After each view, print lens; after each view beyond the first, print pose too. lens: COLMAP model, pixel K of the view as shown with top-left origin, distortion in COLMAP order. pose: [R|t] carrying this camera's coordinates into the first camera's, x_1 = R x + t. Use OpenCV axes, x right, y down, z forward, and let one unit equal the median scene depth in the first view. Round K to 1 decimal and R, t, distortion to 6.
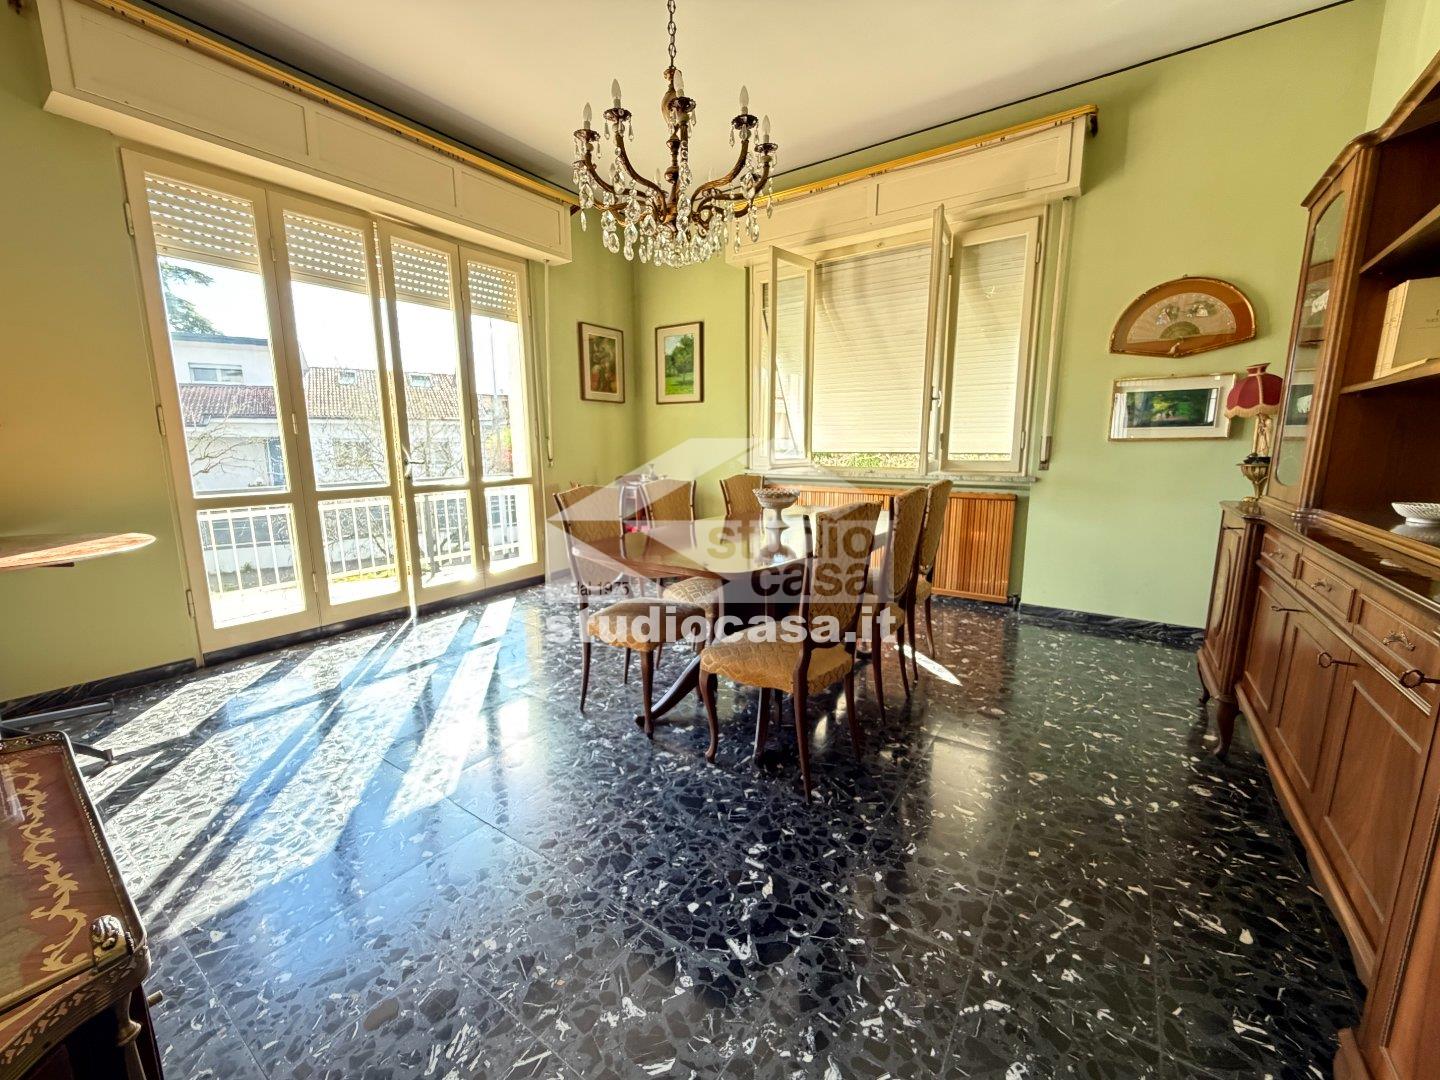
lens RADIAL K [[571.2, 0, 715.2], [0, 571.2, 542.7], [0, 0, 1]] dist [0.003541, -0.001032]
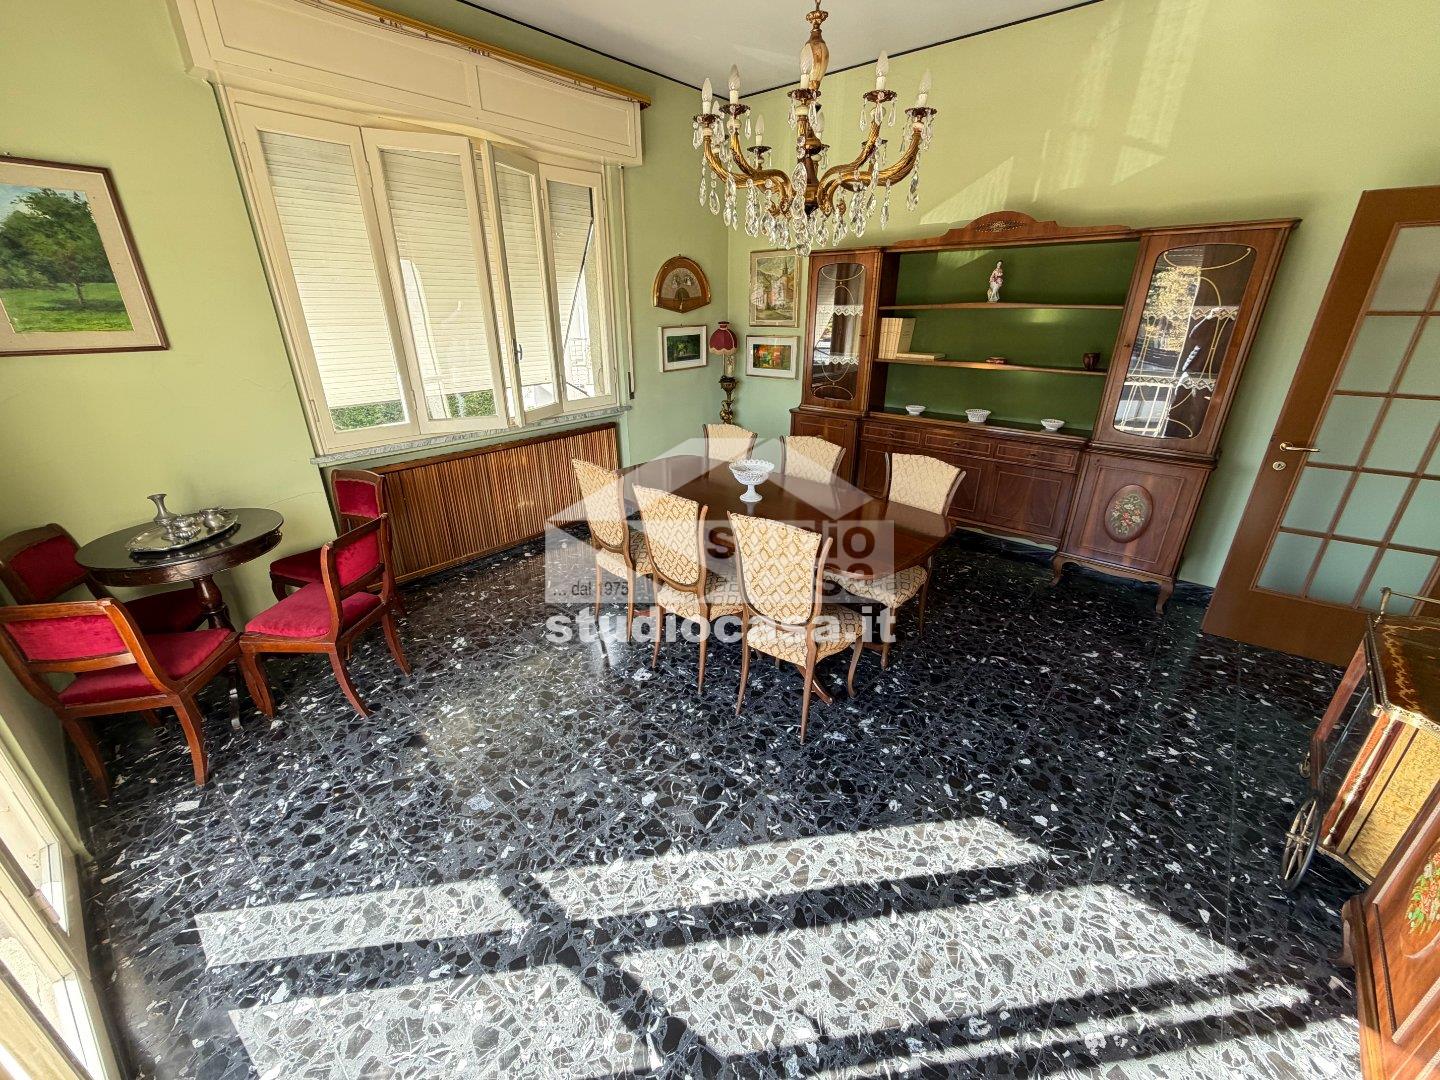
lens RADIAL K [[571.2, 0, 711.3], [0, 571.2, 541.3], [0, 0, 1]] dist [0.003541, -0.001032]
pose [[0.107594, -0.382235, 0.917780, -0.833598], [0.173211, 0.916228, 0.361283, -0.321815], [-0.978990, 0.120097, 0.164788, 0.801226]]
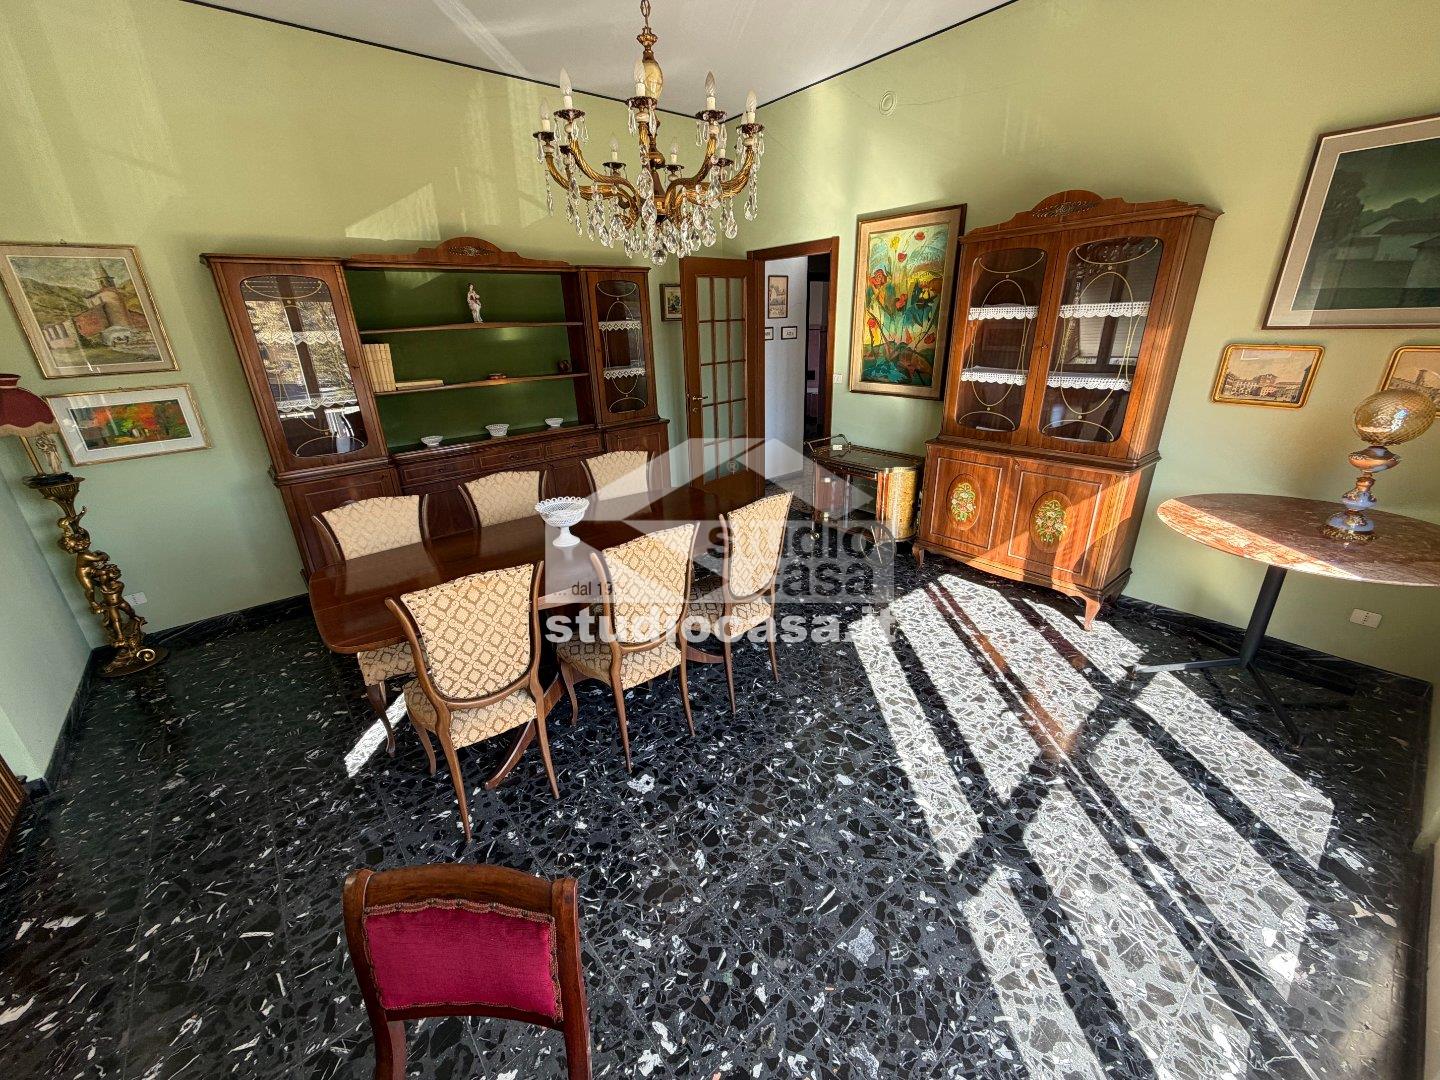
lens RADIAL K [[571.2, 0, 714.6], [0, 571.2, 542.5], [0, 0, 1]] dist [0.003541, -0.001032]
pose [[-0.964546, -0.059323, 0.257162, -0.323631], [0.083317, 0.856133, 0.509995, -0.430286], [-0.250419, 0.513340, -0.820836, 1.515223]]
